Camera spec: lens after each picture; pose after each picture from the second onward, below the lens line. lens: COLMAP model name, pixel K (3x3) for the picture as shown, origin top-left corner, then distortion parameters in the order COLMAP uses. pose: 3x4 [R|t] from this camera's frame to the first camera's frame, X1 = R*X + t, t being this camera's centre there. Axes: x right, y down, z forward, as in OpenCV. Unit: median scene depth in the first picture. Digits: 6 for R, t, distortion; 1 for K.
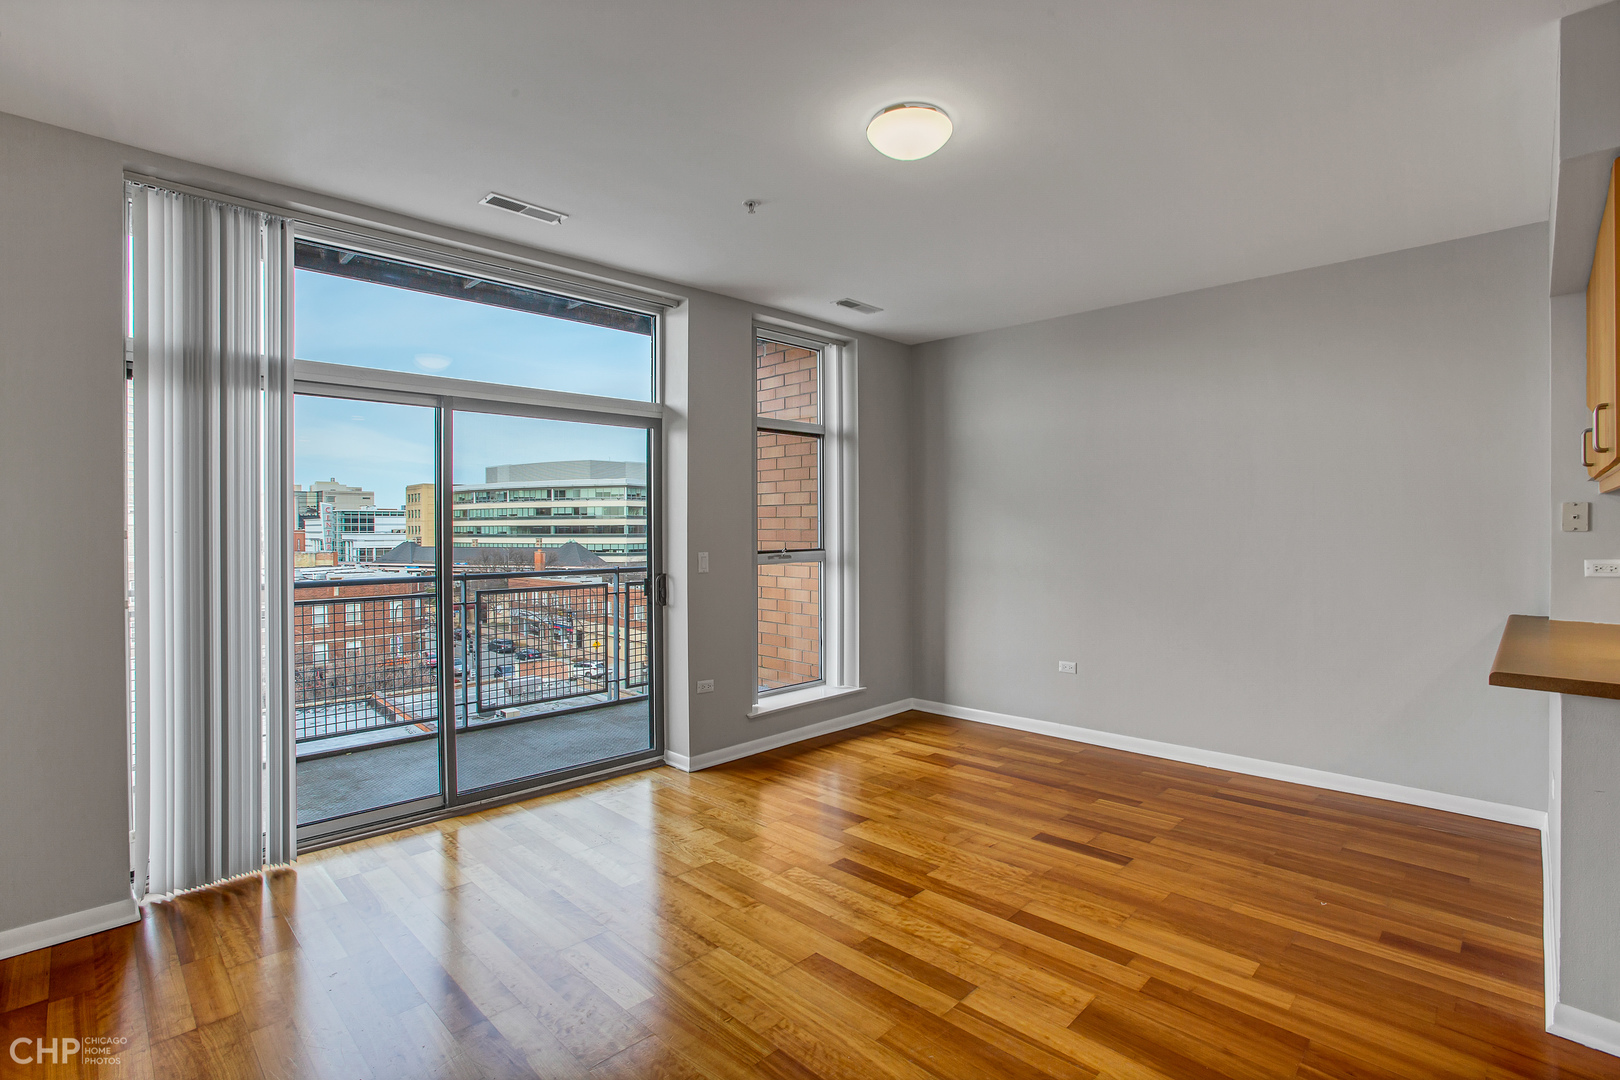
lens RADIAL K [[773.3, 0, 826.9], [0, 773.3, 531.0], [0, 0, 1]] dist [-0.065540, 0.023031]
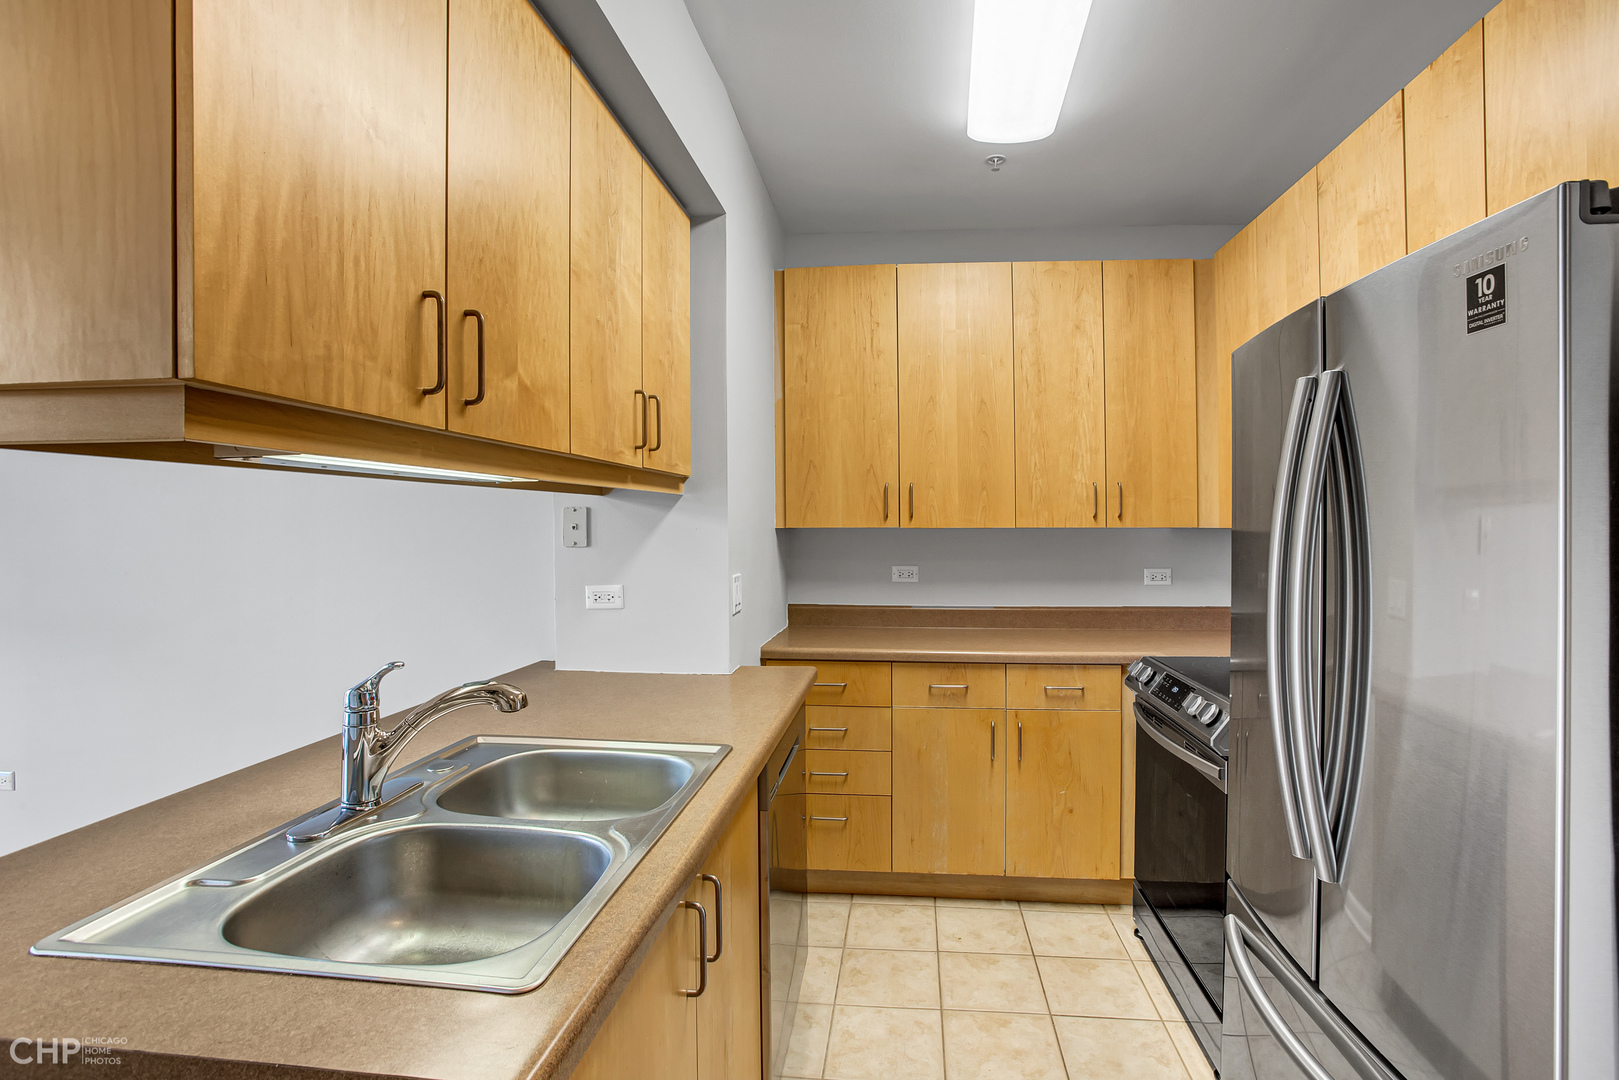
lens RADIAL K [[772.8, 0, 834.2], [0, 772.8, 532.8], [0, 0, 1]] dist [-0.065540, 0.023031]
pose [[0.779396, -0.005241, 0.626509, 0.525950], [0.002265, 0.999982, 0.005547, -0.011873], [-0.626527, -0.002905, 0.779394, 0.184836]]
